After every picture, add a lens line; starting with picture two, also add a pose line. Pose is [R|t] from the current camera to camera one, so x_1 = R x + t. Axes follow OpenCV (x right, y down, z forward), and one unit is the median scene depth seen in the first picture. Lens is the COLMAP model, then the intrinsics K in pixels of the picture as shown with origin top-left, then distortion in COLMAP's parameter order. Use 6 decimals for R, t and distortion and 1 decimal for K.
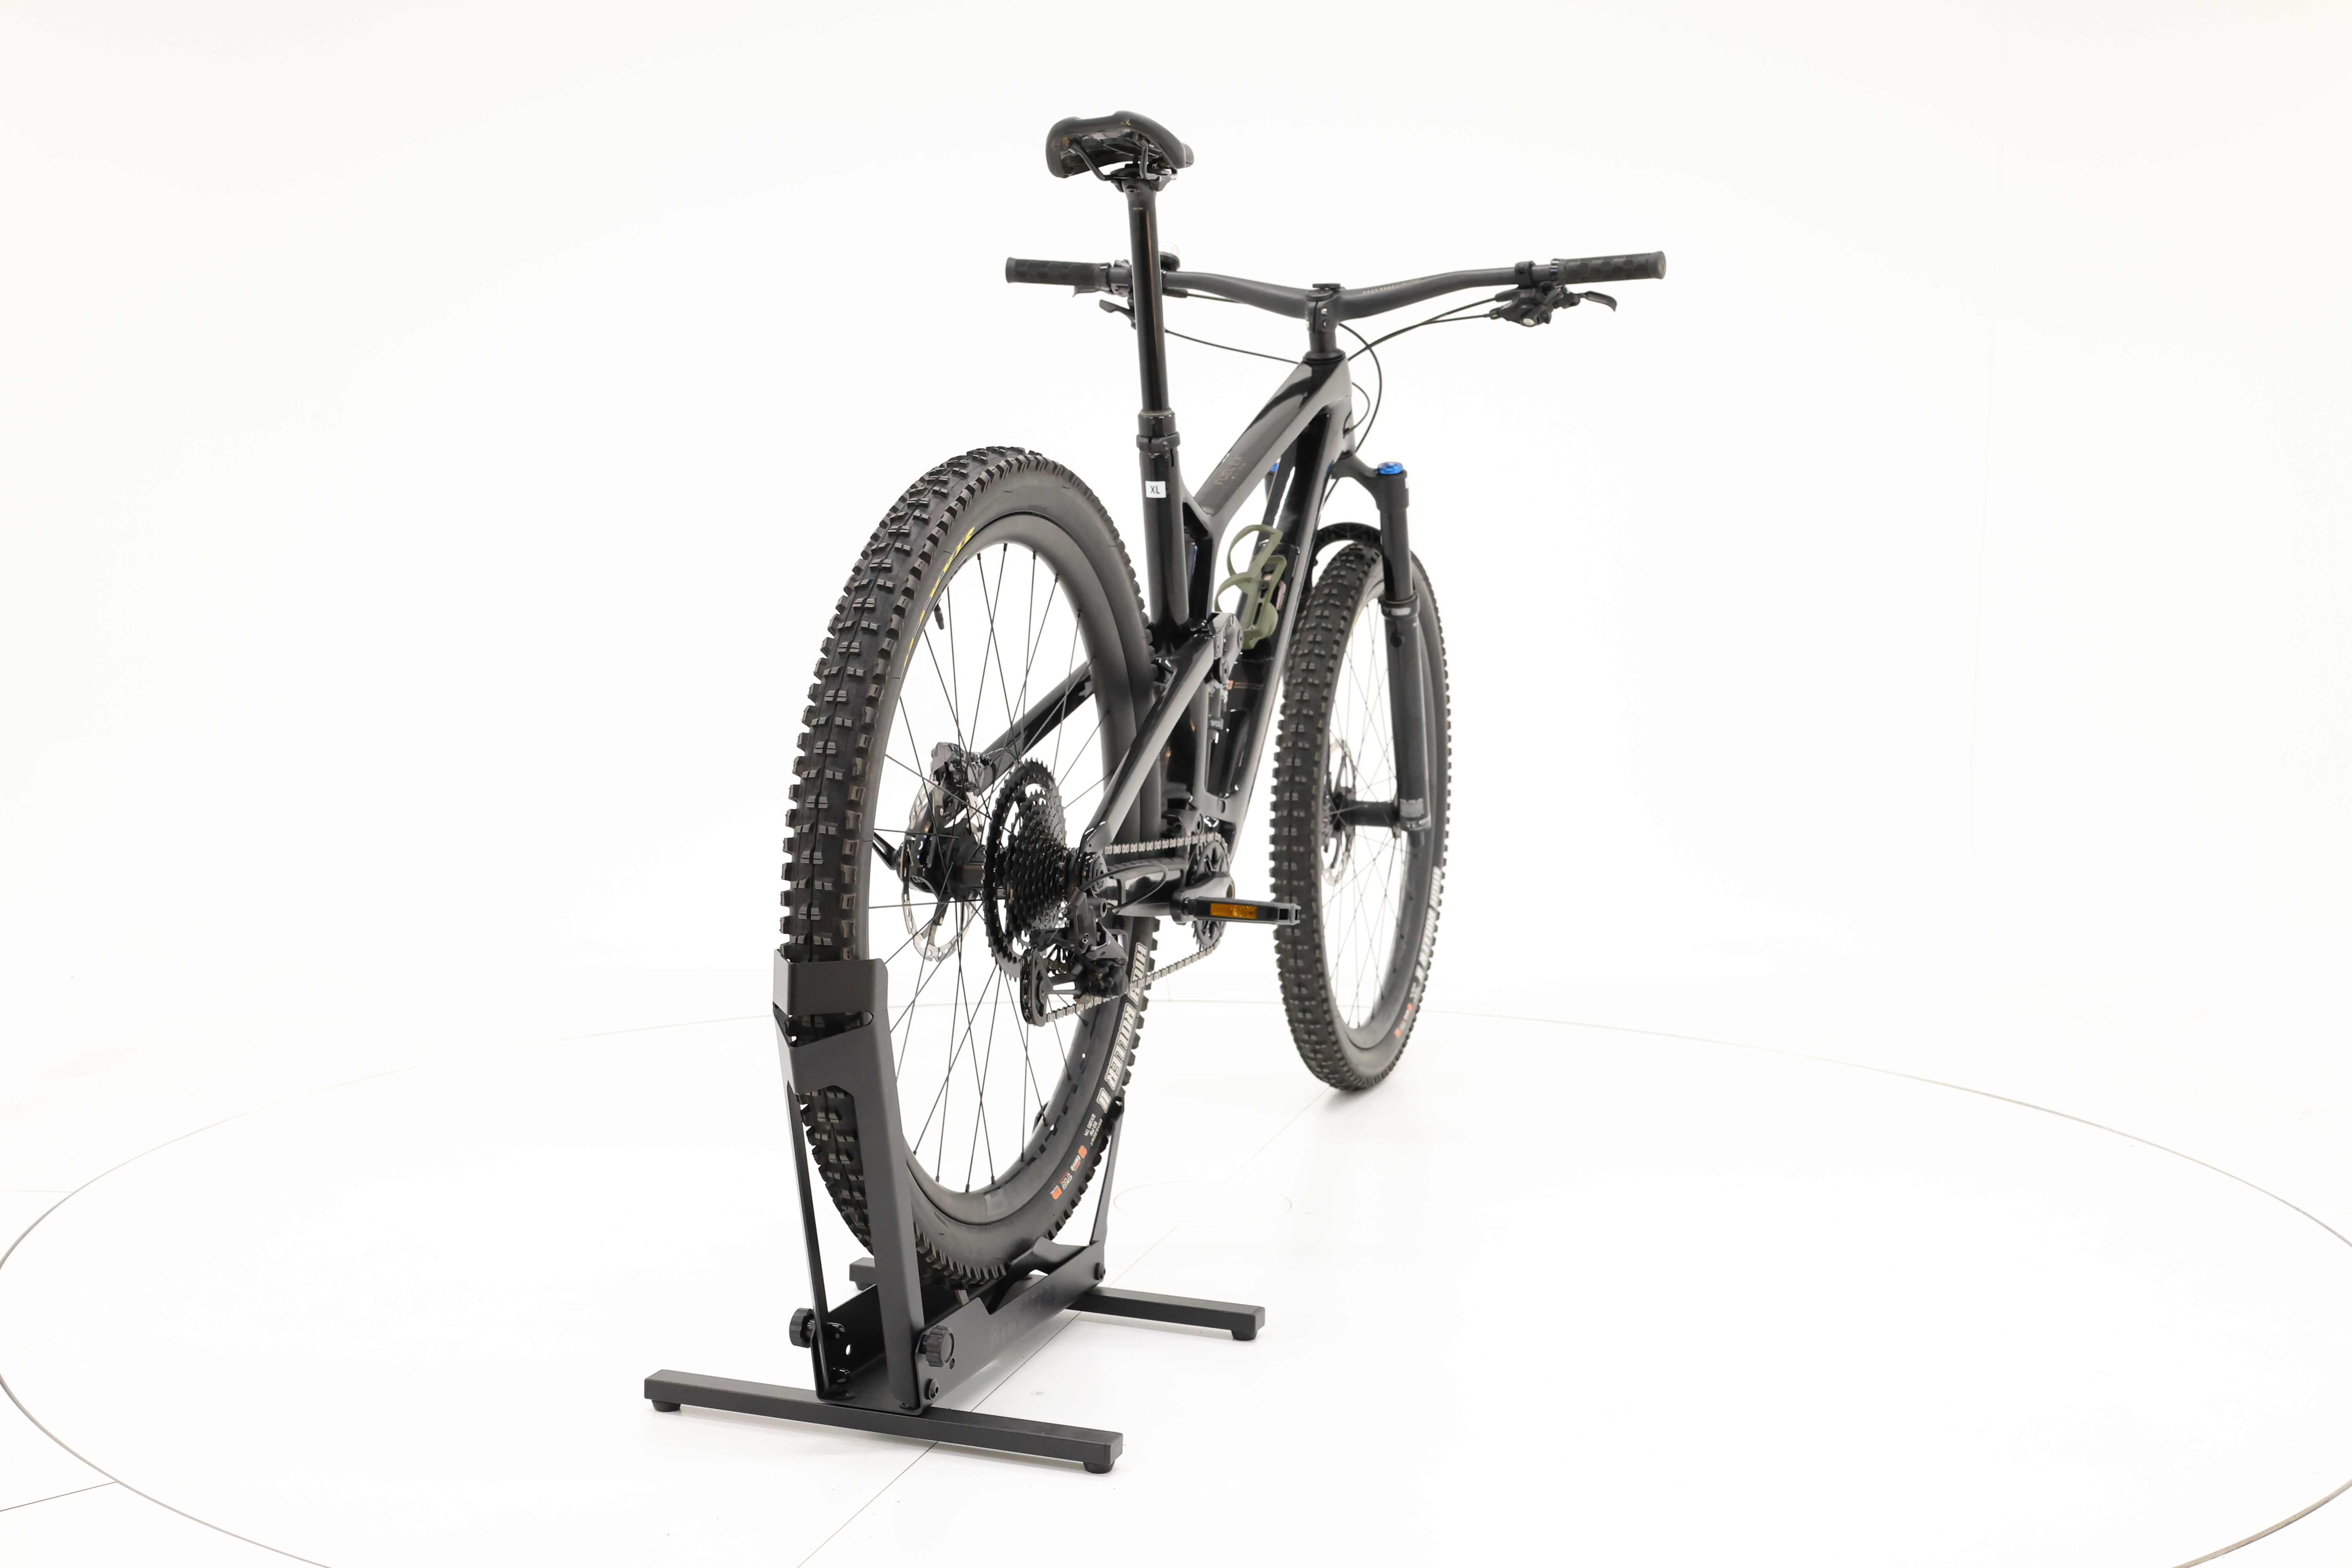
lens RADIAL K [[2646.9, 0, 1175.5], [0, 2646.9, 782.0], [0, 0, 1]] dist [0.030616, 0.000000]
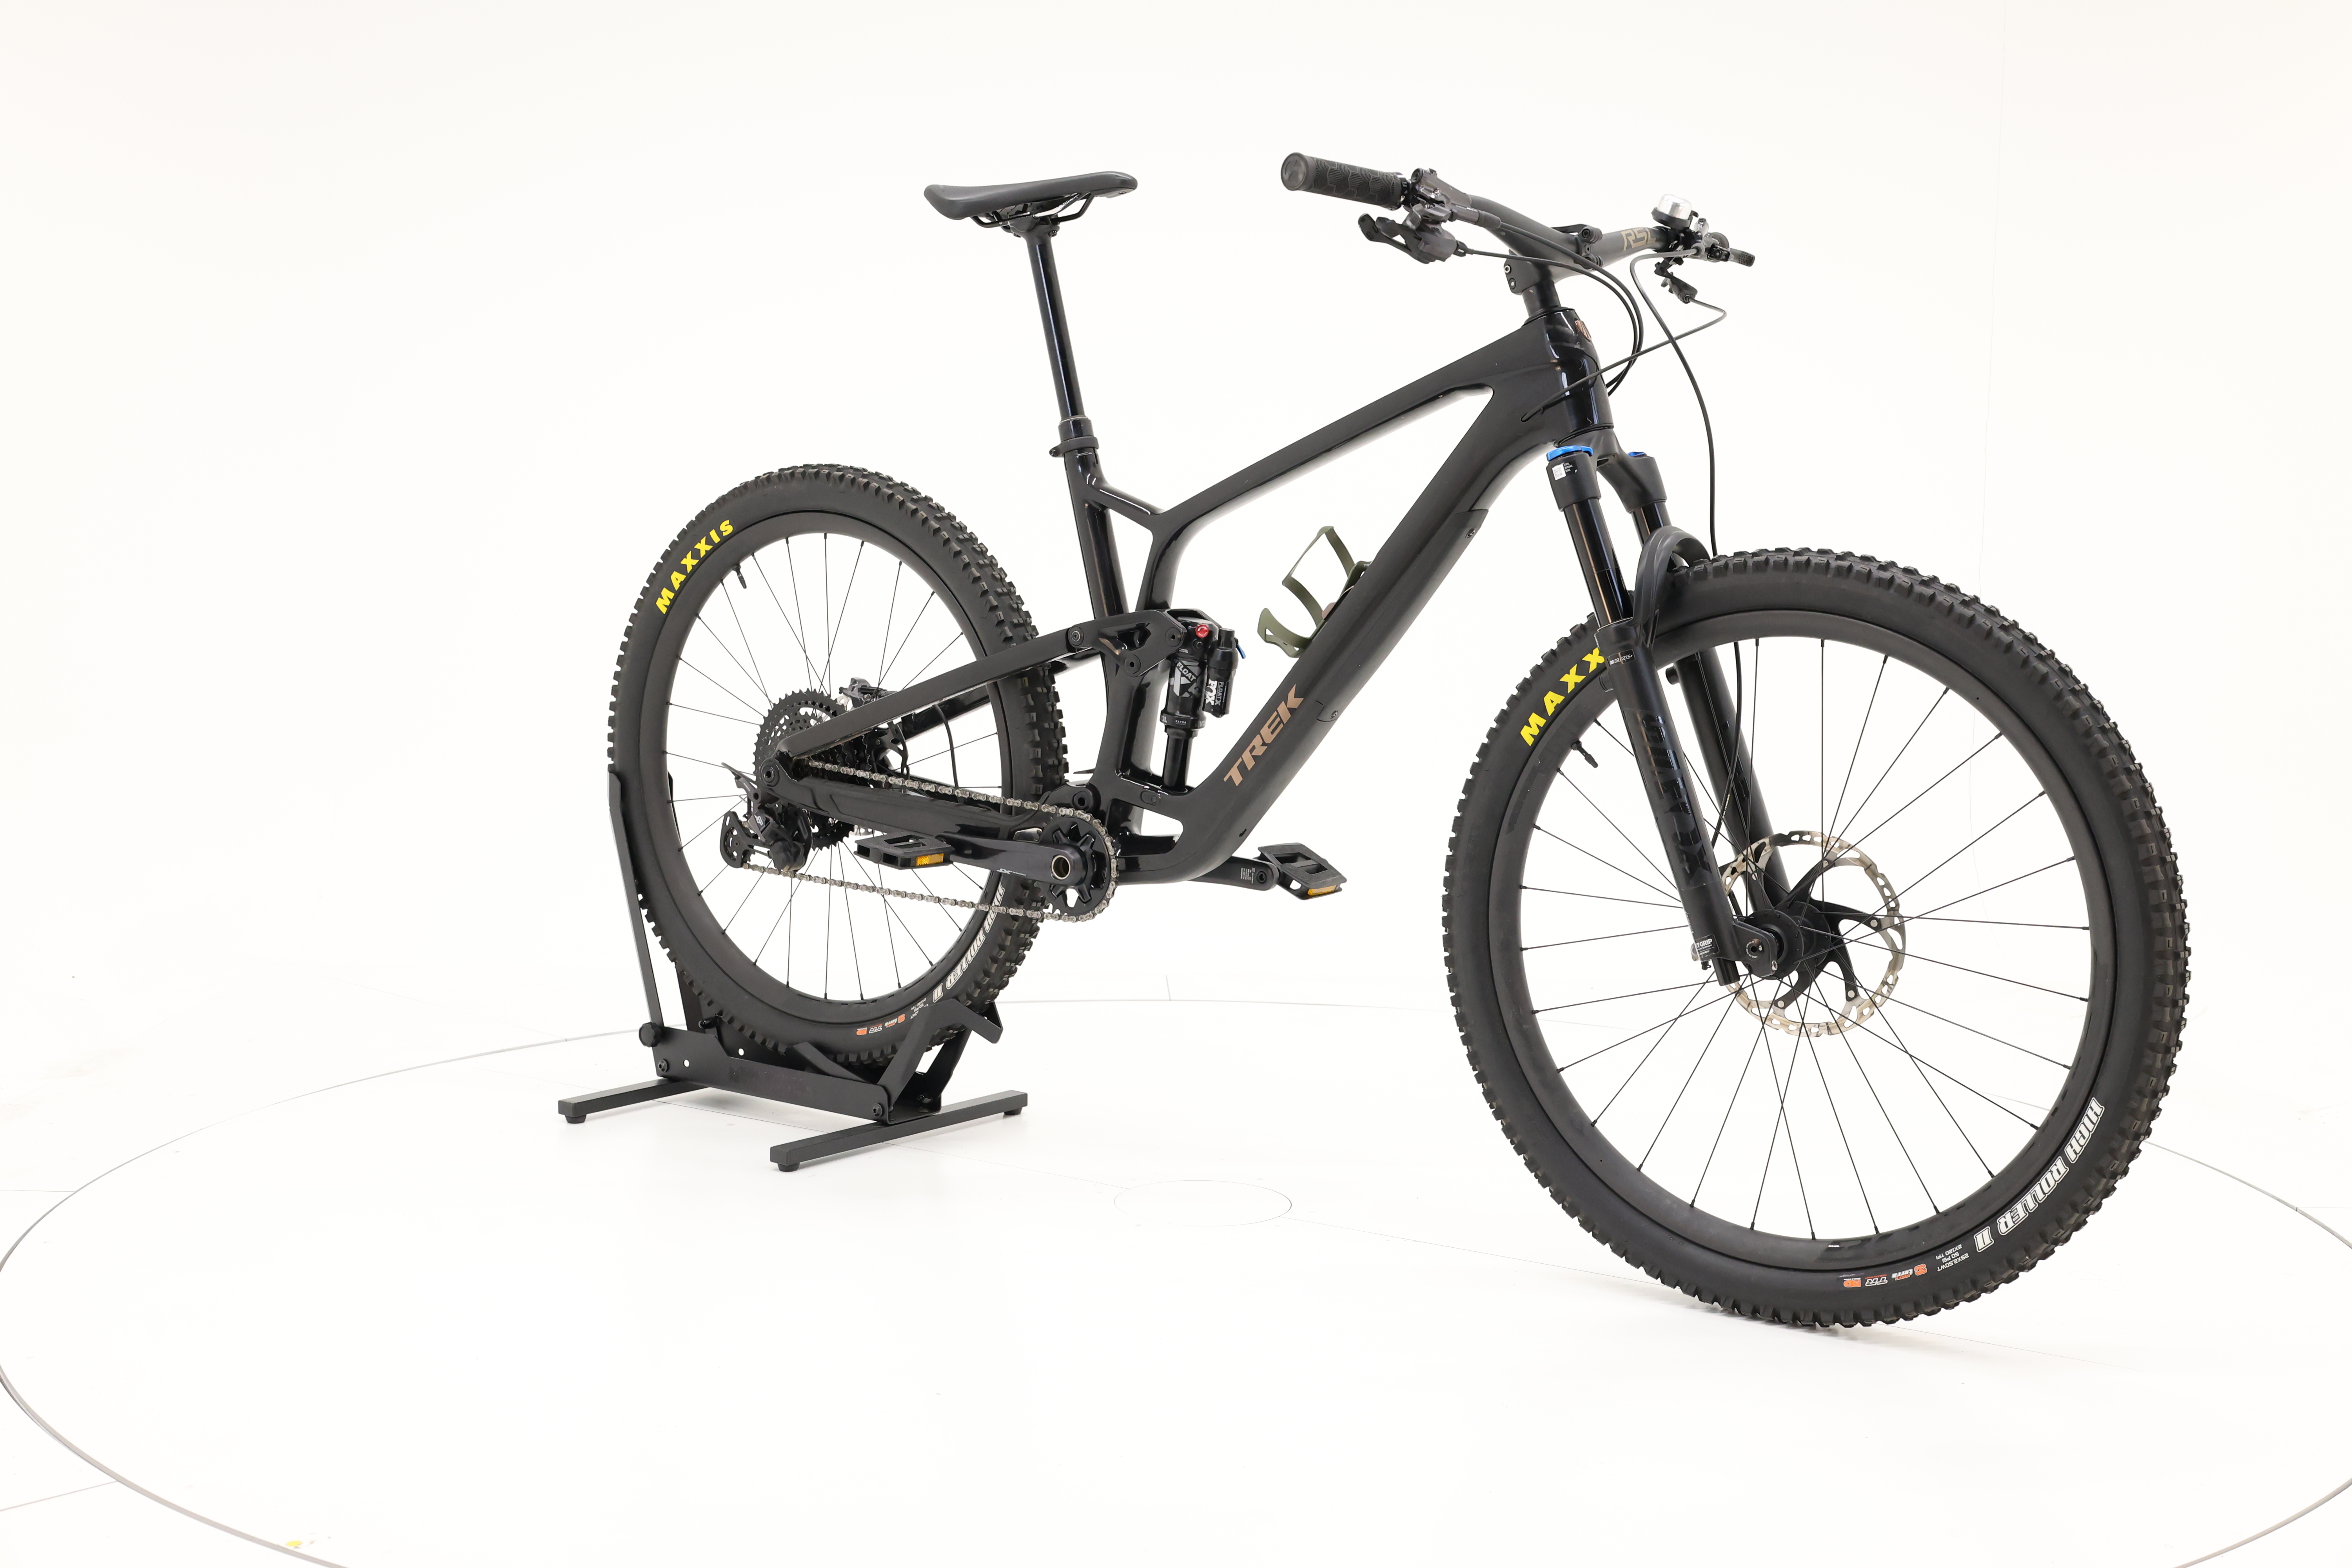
lens RADIAL K [[2646.9, 0, 1179.5], [0, 2646.9, 790.6], [0, 0, 1]] dist [0.030616, 0.000000]
pose [[-0.295868, 0.077258, -0.952099, 0.894616], [-0.113352, 0.986842, 0.115302, -0.102268], [0.948479, 0.142036, -0.283218, 1.174872]]
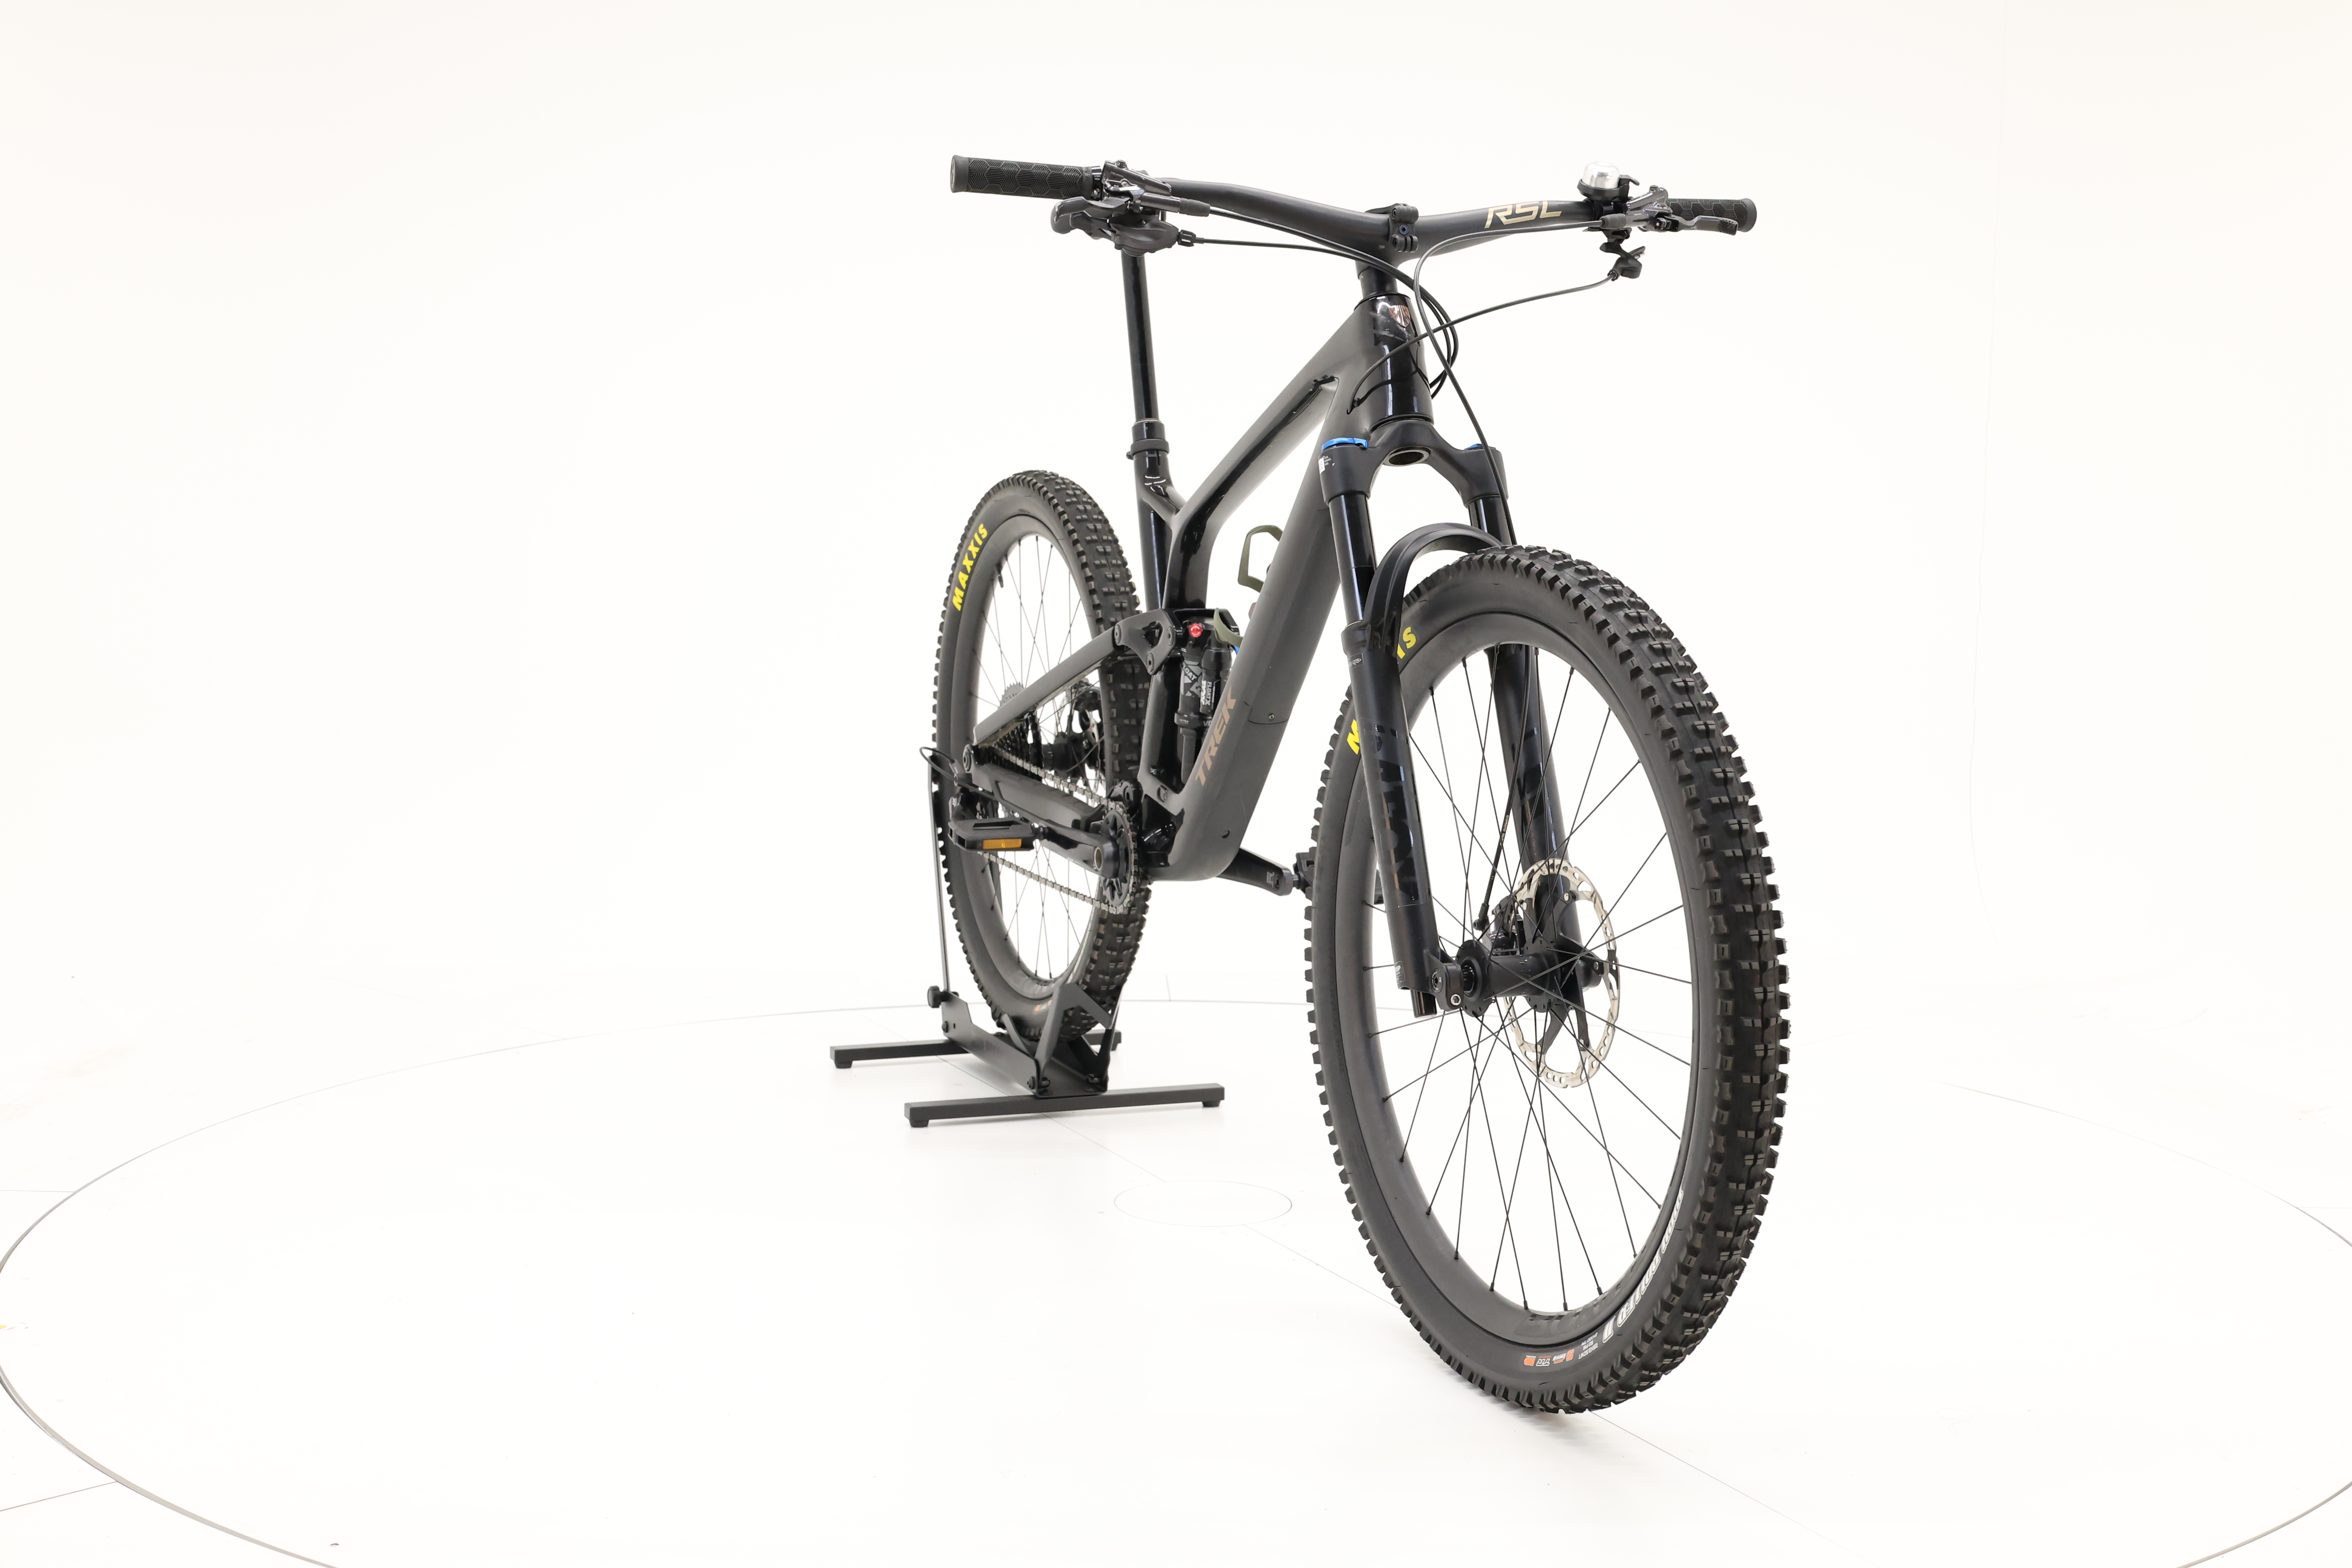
lens RADIAL K [[2646.9, 0, 1177.7], [0, 2646.9, 791.3], [0, 0, 1]] dist [0.030616, 0.000000]
pose [[-0.748787, 0.042349, -0.661456, 0.630842], [-0.090557, 0.982062, 0.165389, -0.148446], [0.656595, 0.183741, -0.731520, 1.591009]]
